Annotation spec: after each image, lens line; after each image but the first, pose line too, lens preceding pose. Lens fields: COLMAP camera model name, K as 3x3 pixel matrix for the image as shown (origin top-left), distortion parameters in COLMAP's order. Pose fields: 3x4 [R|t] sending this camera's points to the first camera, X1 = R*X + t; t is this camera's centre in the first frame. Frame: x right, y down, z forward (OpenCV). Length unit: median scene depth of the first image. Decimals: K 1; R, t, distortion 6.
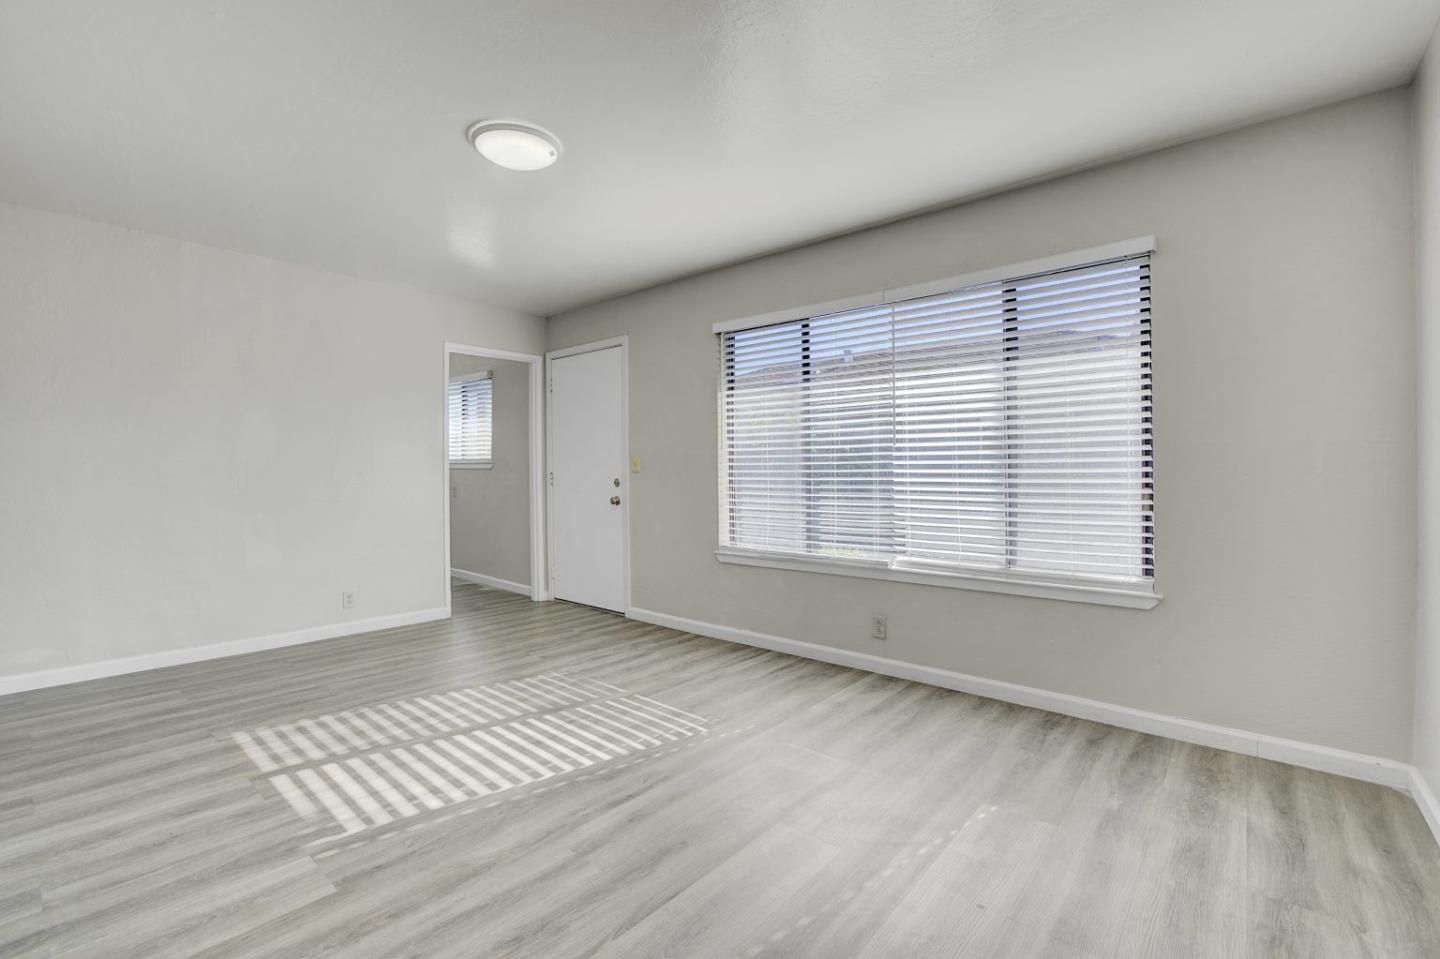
lens RADIAL K [[605.5, 0, 727.8], [0, 605.5, 474.5], [0, 0, 1]] dist [-0.028180, 0.001013]
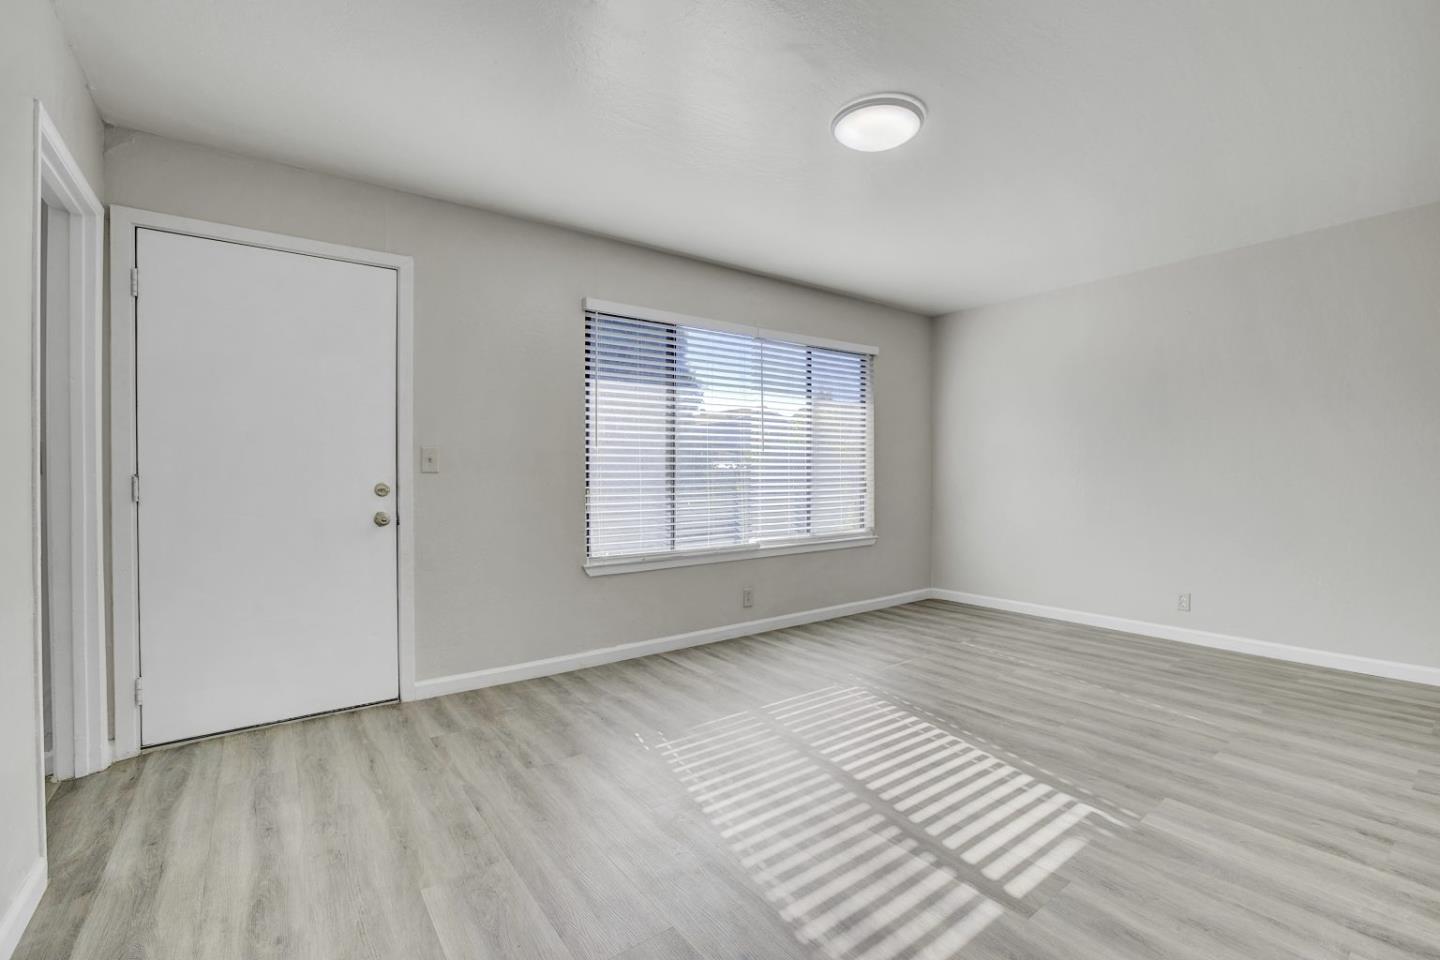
lens RADIAL K [[627.8, 0, 714.4], [0, 627.8, 475.6], [0, 0, 1]] dist [-0.036056, 0.001165]
pose [[0.247592, -0.004410, 0.968854, -1.351370], [0.008744, 0.999959, 0.002317, 0.000439], [-0.968825, 0.007898, 0.247620, 1.001646]]
